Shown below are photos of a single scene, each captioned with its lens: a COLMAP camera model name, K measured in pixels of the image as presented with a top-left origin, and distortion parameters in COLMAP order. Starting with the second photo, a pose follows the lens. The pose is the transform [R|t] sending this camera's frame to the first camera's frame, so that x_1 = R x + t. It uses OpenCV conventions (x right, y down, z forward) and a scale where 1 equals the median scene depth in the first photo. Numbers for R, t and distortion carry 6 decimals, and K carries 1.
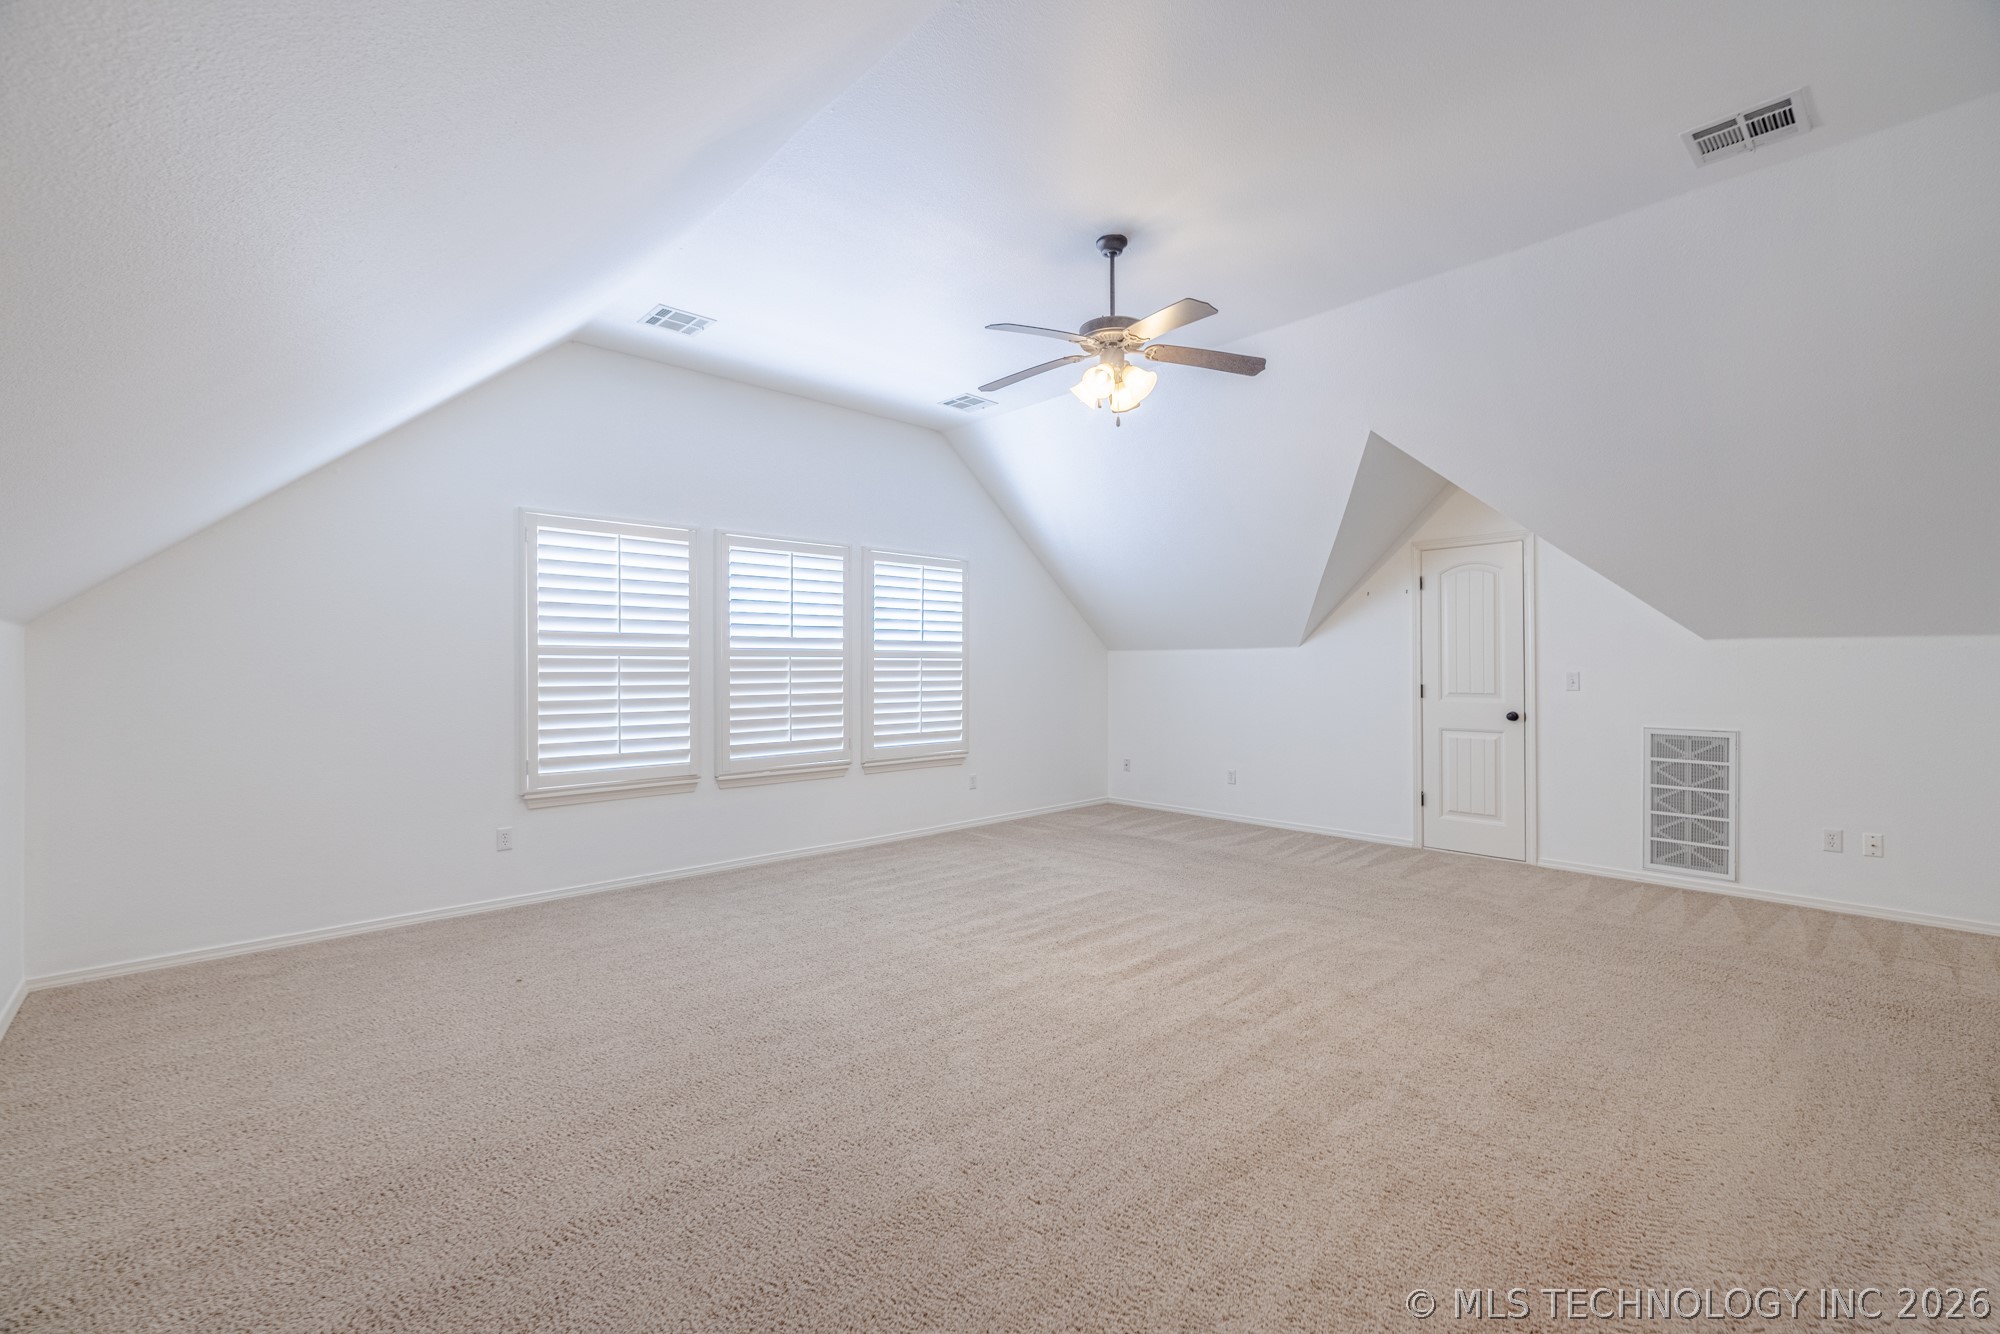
lens RADIAL K [[851.1, 0, 994.6], [0, 851.1, 668.2], [0, 0, 1]] dist [0.000916, -0.000062]
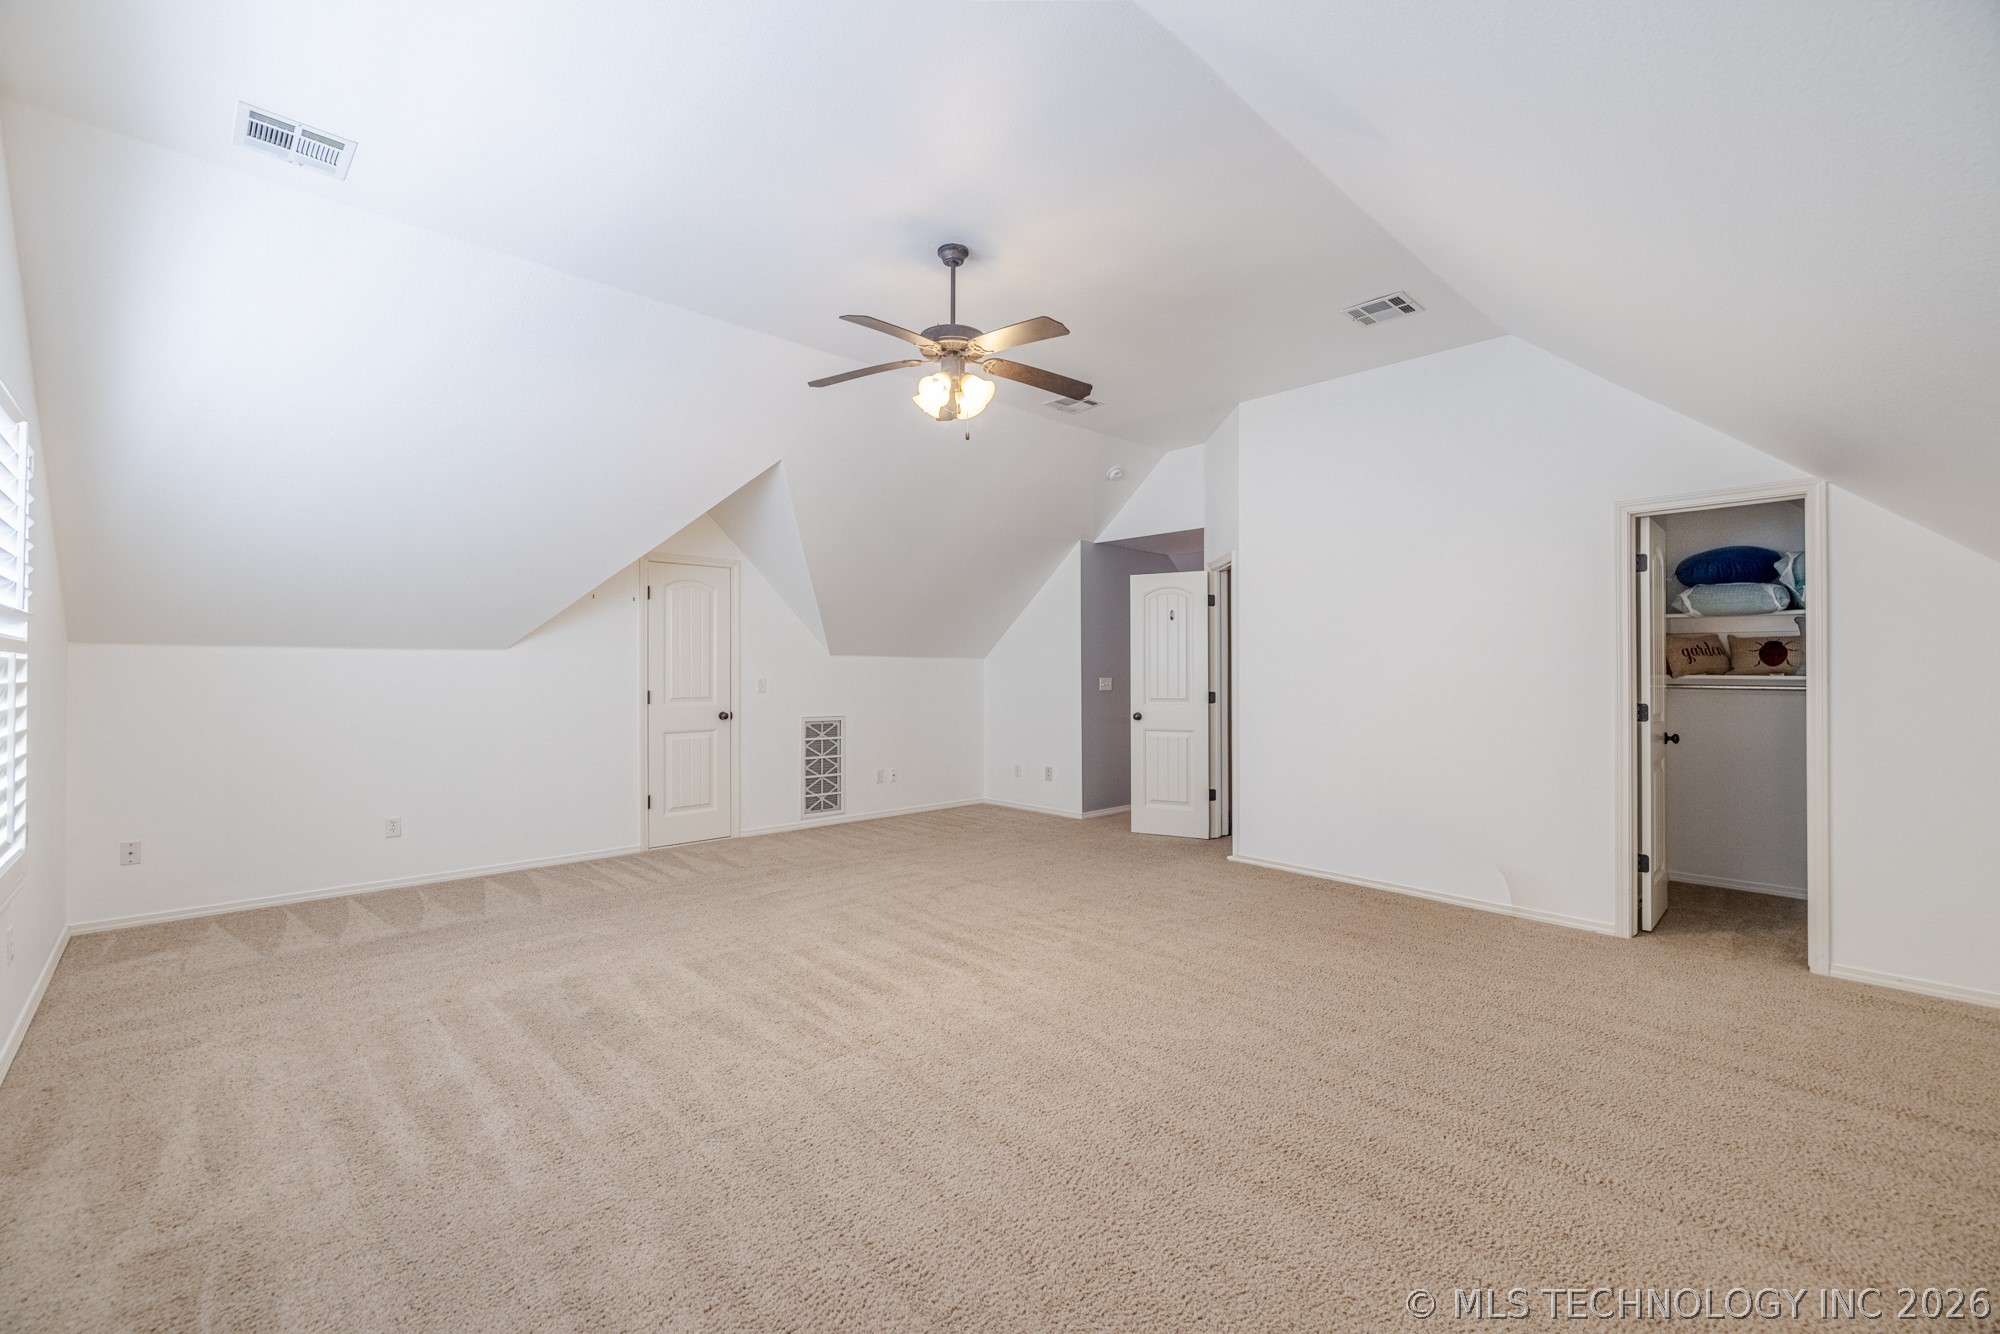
lens RADIAL K [[851.1, 0, 994.6], [0, 851.1, 668.2], [0, 0, 1]] dist [0.000916, -0.000062]
pose [[-0.020064, 0.005630, 0.999783, -0.653975], [0.001742, 0.999983, -0.005596, -0.002429], [-0.999797, 0.001630, -0.020074, 0.735801]]
